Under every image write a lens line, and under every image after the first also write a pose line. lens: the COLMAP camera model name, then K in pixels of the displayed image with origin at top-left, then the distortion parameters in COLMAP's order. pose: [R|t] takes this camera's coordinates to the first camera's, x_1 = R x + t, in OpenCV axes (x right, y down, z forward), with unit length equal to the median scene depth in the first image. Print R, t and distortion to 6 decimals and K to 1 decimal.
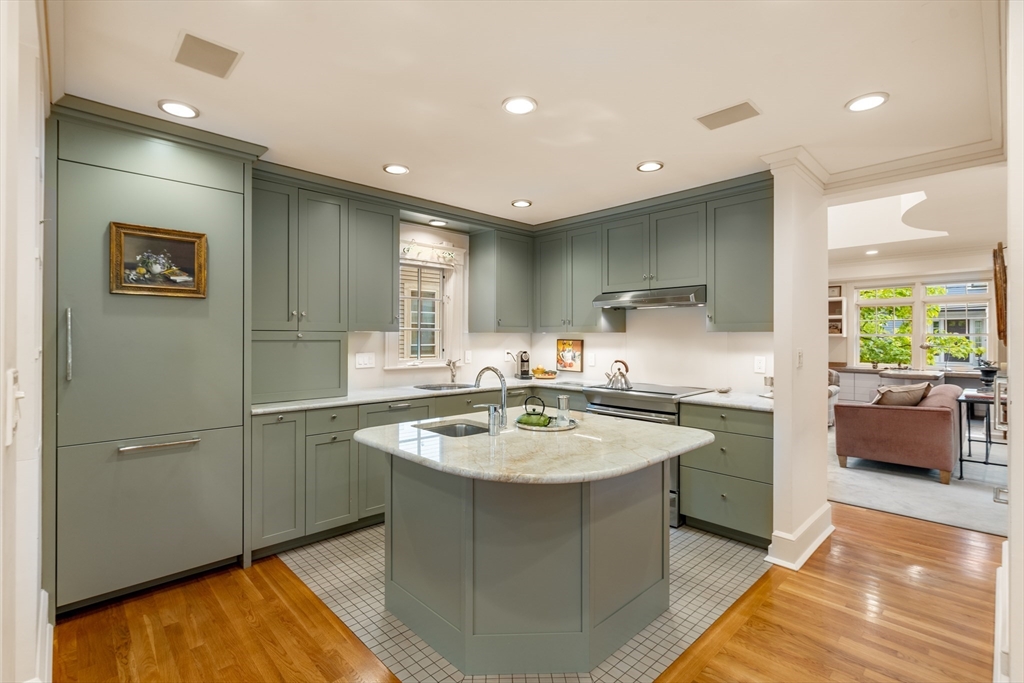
lens RADIAL K [[469.2, 0, 508.7], [0, 469.2, 334.3], [0, 0, 1]] dist [-0.002850, 0.000435]
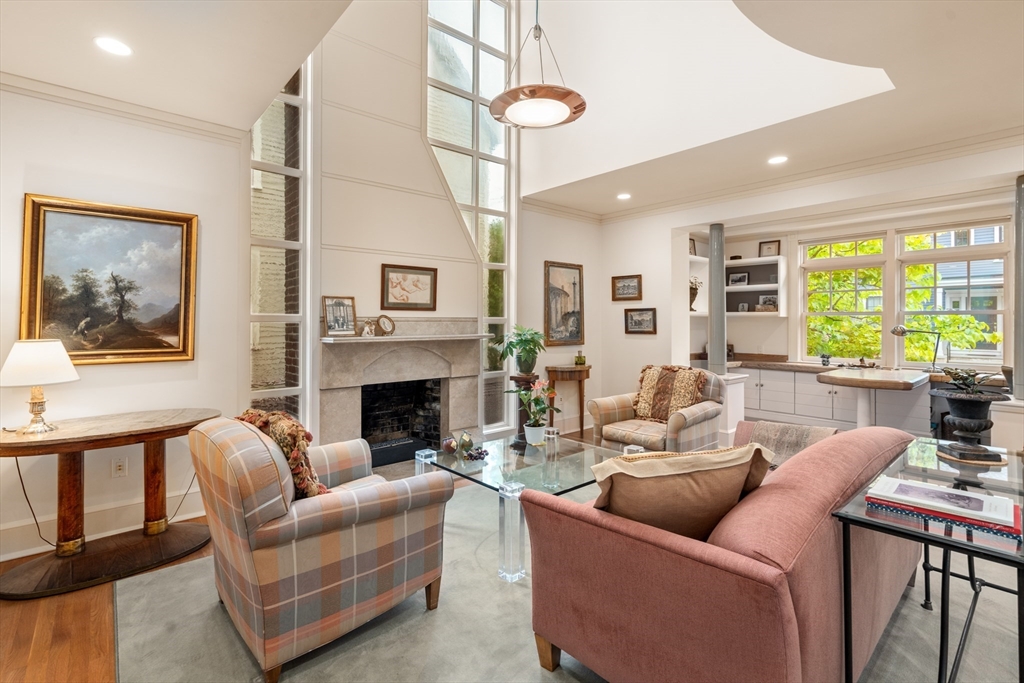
lens RADIAL K [[469.2, 0, 511.4], [0, 469.2, 318.9], [0, 0, 1]] dist [-0.002850, 0.000435]
pose [[0.999483, -0.000401, -0.032145, 0.358097], [0.000349, 0.999999, -0.001628, 0.009554], [0.032146, 0.001616, 0.999482, 0.330027]]
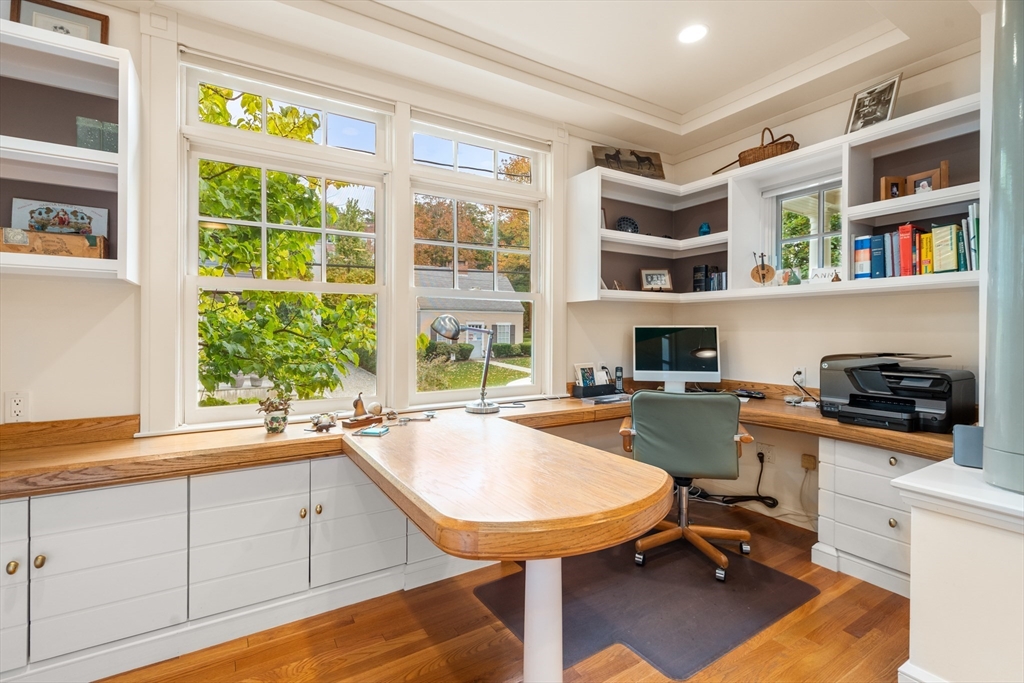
lens RADIAL K [[469.2, 0, 511.9], [0, 469.2, 332.3], [0, 0, 1]] dist [-0.002850, 0.000435]
pose [[0.204191, -0.002502, 0.978928, 0.570887], [-0.006718, 0.999970, 0.003958, 0.023837], [-0.978908, -0.007384, 0.204168, 0.820592]]
